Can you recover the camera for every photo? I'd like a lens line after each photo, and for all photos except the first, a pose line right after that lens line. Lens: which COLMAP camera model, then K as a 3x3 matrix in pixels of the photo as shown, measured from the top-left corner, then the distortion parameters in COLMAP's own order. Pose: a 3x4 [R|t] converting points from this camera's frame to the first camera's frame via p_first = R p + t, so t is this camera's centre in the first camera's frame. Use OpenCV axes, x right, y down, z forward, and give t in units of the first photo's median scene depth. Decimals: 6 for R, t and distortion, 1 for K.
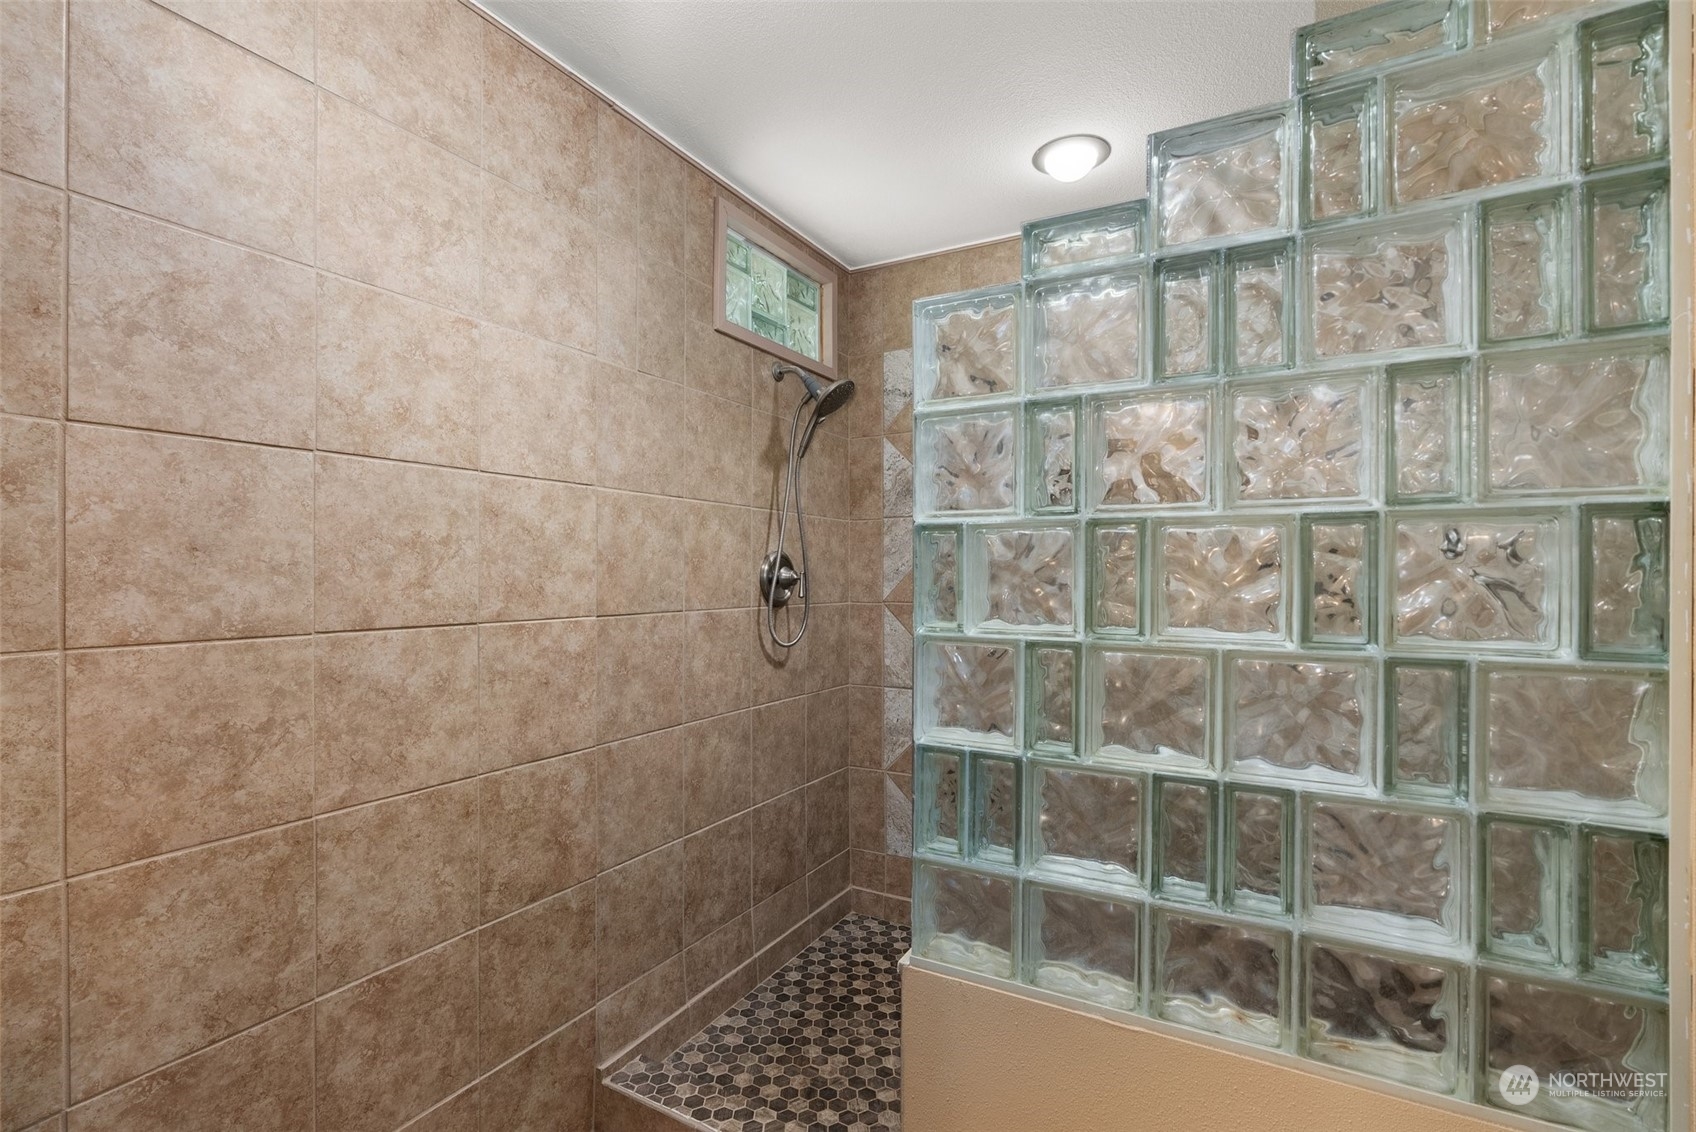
lens RADIAL K [[768.9, 0, 841.1], [0, 768.9, 579.7], [0, 0, 1]] dist [-0.008261, 0.001948]
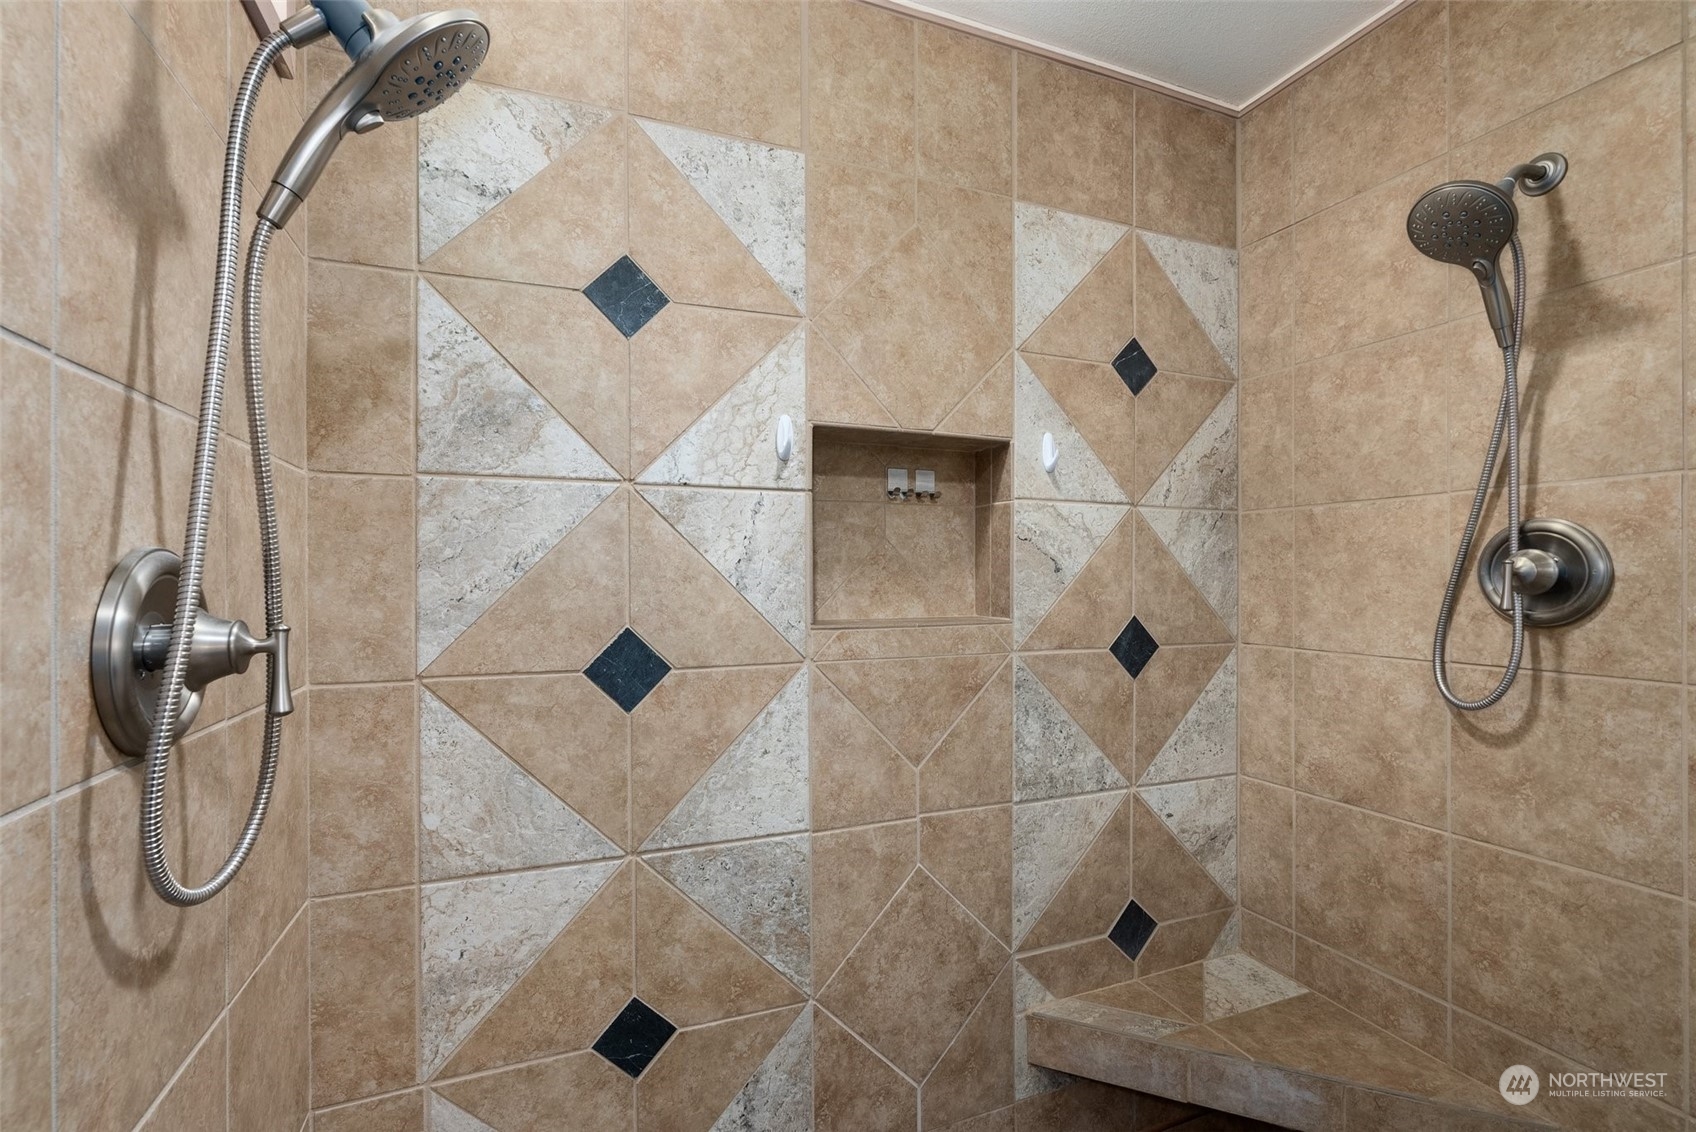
lens RADIAL K [[768.9, 0, 847.4], [0, 768.9, 578.9], [0, 0, 1]] dist [-0.008261, 0.001948]
pose [[0.621500, -0.004393, 0.783402, -0.352672], [0.009476, 0.999953, -0.001911, -0.060016], [-0.783357, 0.008611, 0.621513, 1.612718]]
